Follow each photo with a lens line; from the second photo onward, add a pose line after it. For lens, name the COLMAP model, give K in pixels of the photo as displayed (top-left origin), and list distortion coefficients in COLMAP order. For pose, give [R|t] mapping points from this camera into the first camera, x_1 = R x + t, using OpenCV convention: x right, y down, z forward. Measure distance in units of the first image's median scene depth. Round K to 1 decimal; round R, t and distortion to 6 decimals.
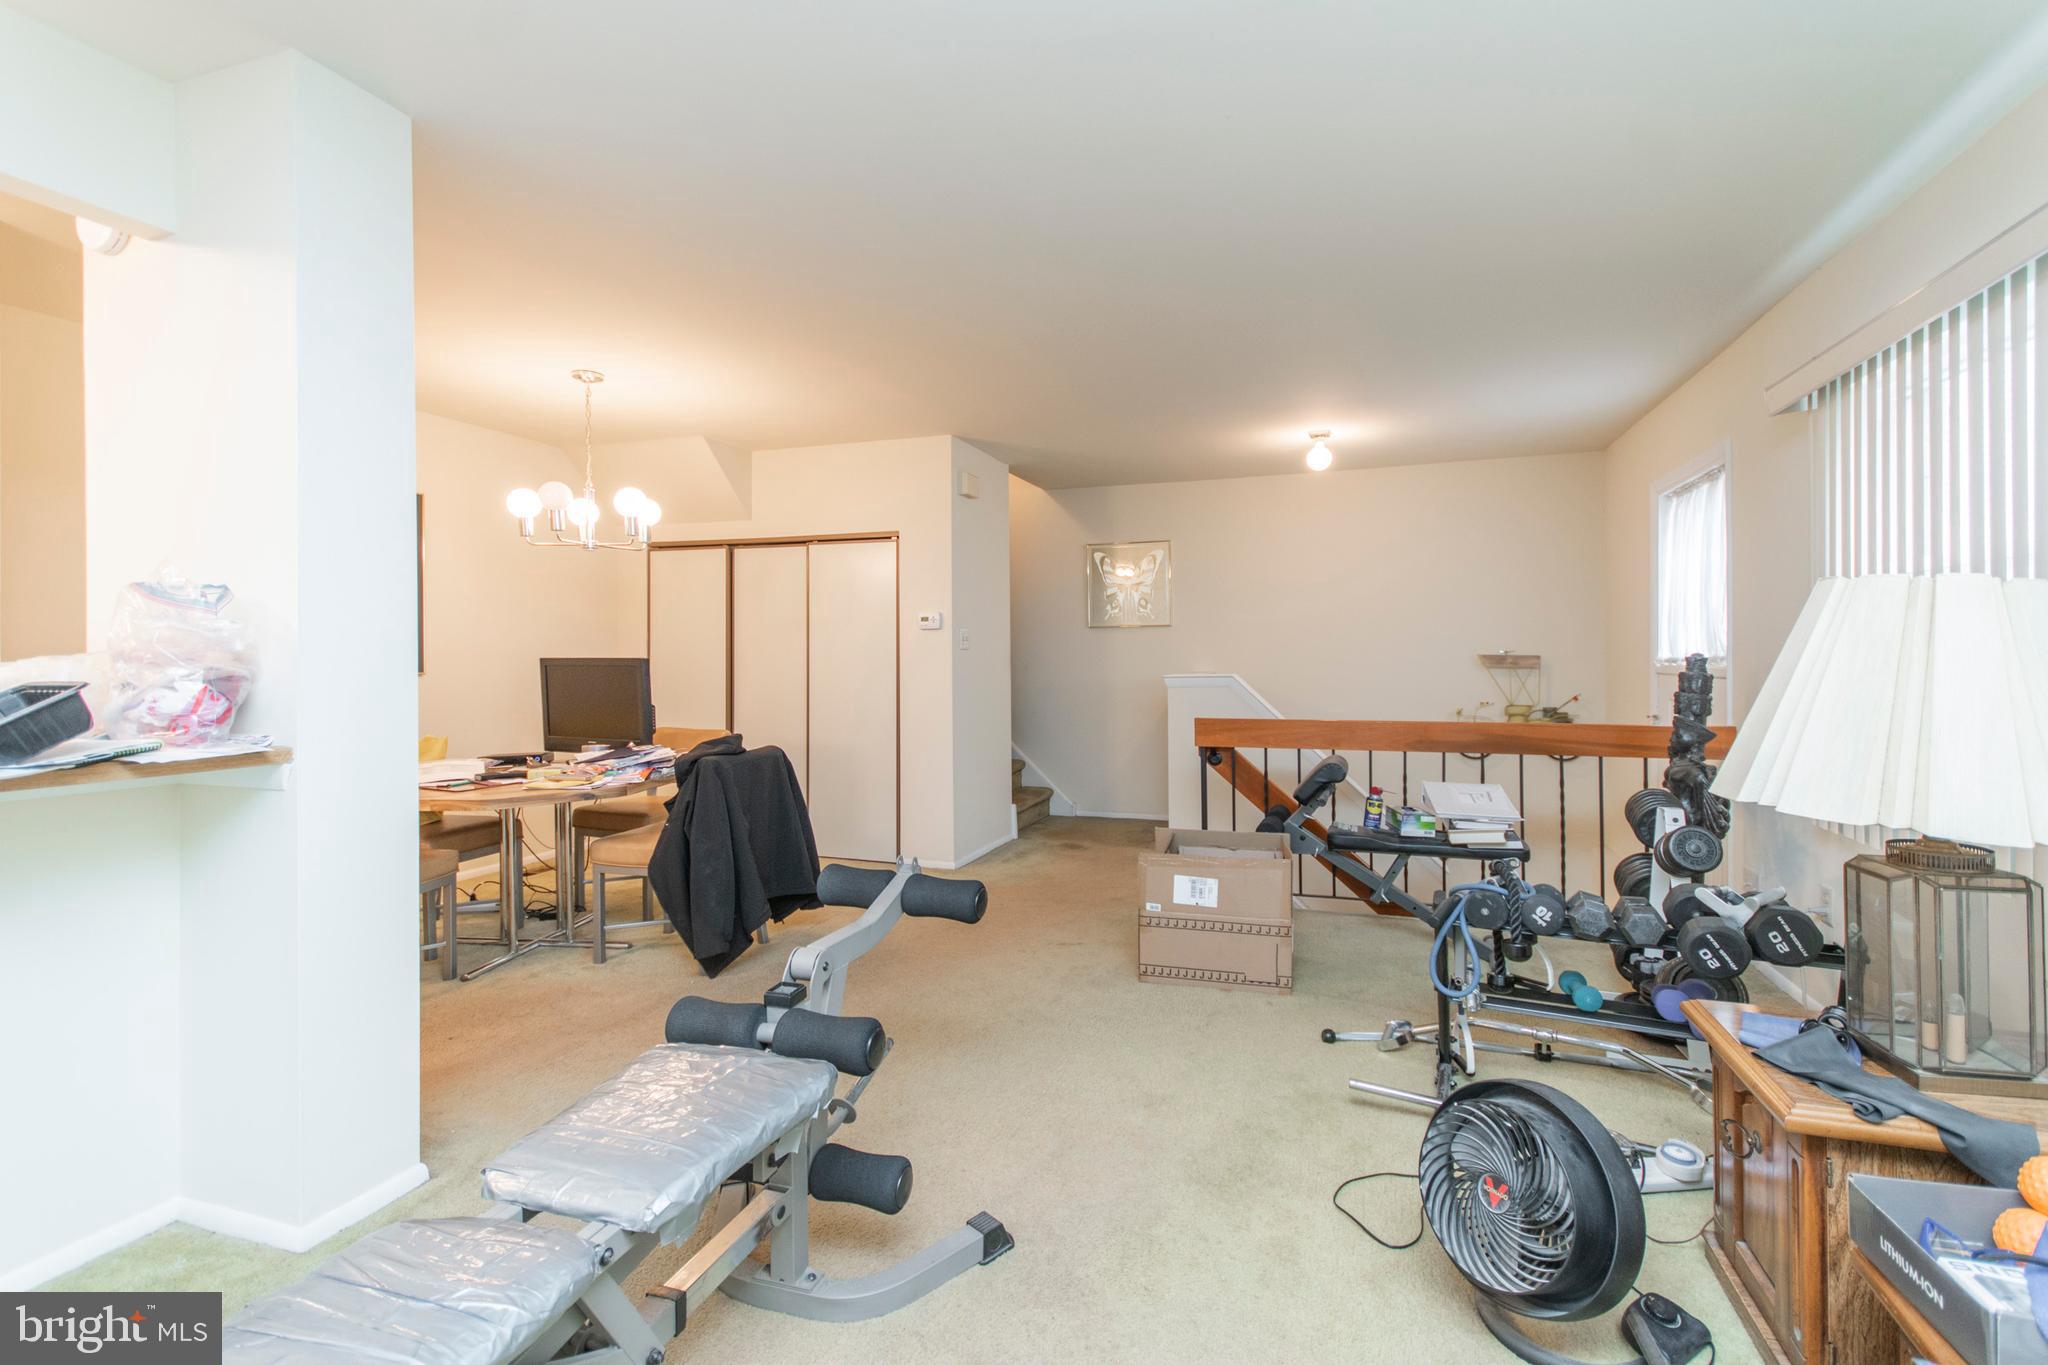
lens RADIAL K [[984.5, 0, 1029.8], [0, 984.5, 632.6], [0, 0, 1]] dist [0.002785, 0.000638]
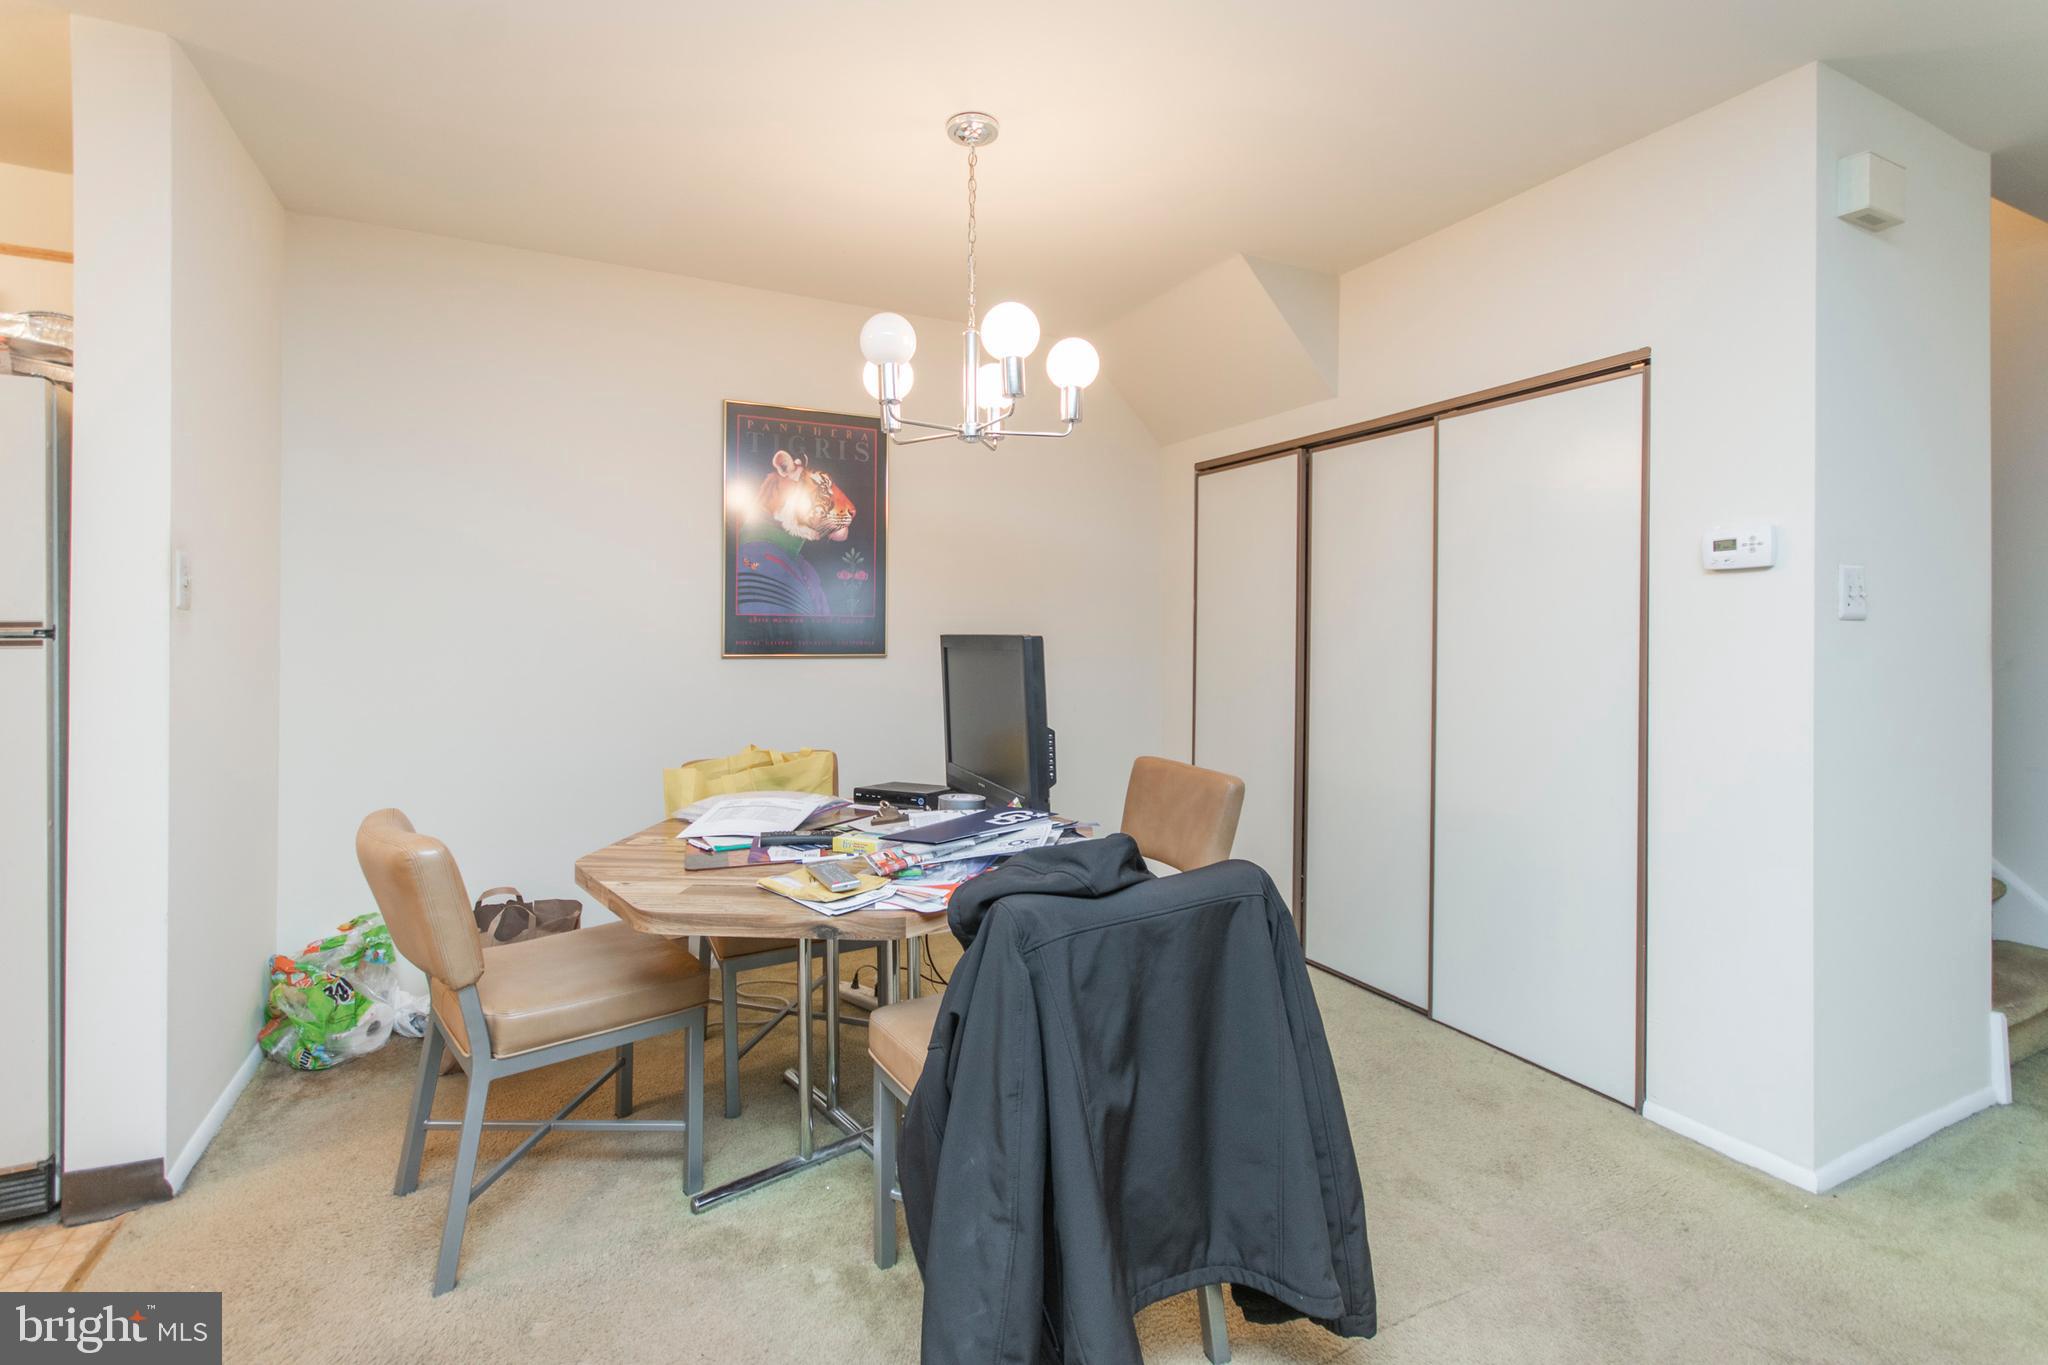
lens RADIAL K [[912.2, 0, 1020.3], [0, 912.2, 639.7], [0, 0, 1]] dist [0.002134, 0.000308]
pose [[0.725432, 0.008836, -0.688237, -0.054999], [0.007982, 0.999742, 0.021249, 0.012597], [0.688248, -0.020908, 0.725175, 0.503472]]
